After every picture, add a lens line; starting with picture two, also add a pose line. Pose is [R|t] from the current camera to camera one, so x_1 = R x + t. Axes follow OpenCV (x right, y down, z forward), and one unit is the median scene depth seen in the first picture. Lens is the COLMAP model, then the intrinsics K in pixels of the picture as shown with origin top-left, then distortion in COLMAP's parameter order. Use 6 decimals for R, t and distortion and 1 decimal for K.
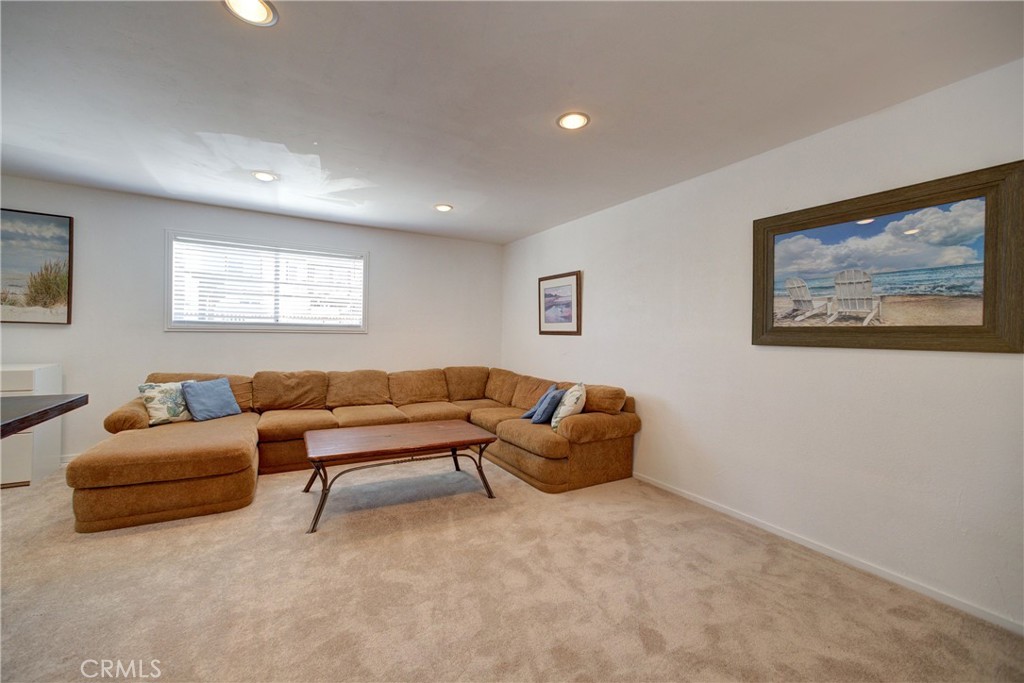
lens RADIAL K [[404.2, 0, 505.5], [0, 404.2, 337.3], [0, 0, 1]] dist [-0.028951, 0.012271]
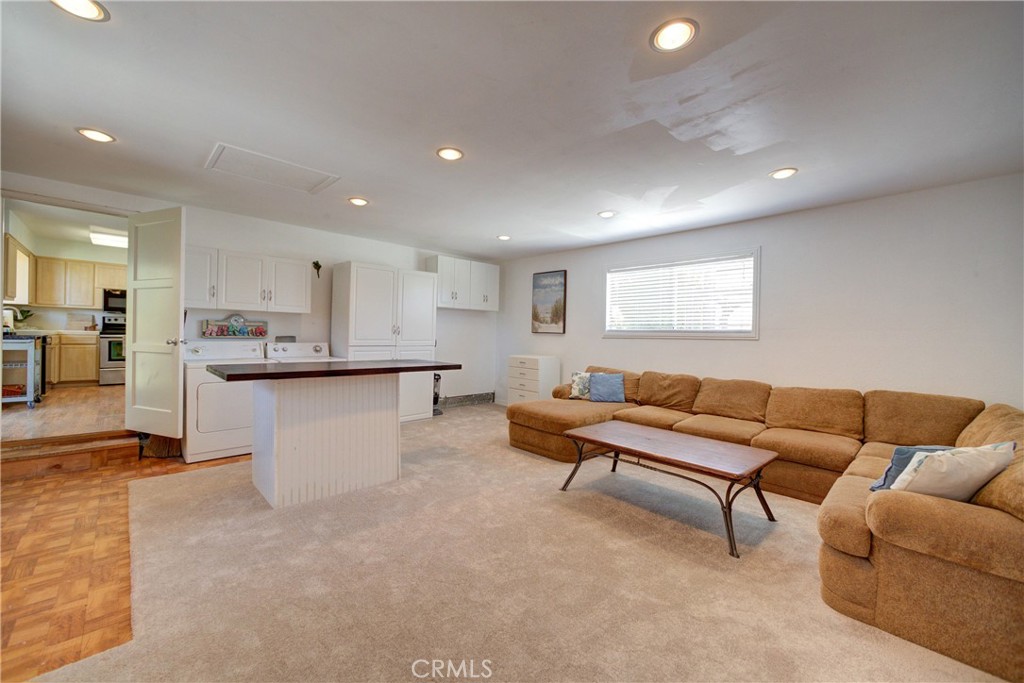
lens RADIAL K [[404.2, 0, 505.5], [0, 404.2, 337.3], [0, 0, 1]] dist [-0.028951, 0.012271]
pose [[0.239177, -0.009489, -0.970930, 0.522277], [-0.023310, 0.999608, -0.015511, 0.015810], [0.970696, 0.026343, 0.238862, 0.361630]]
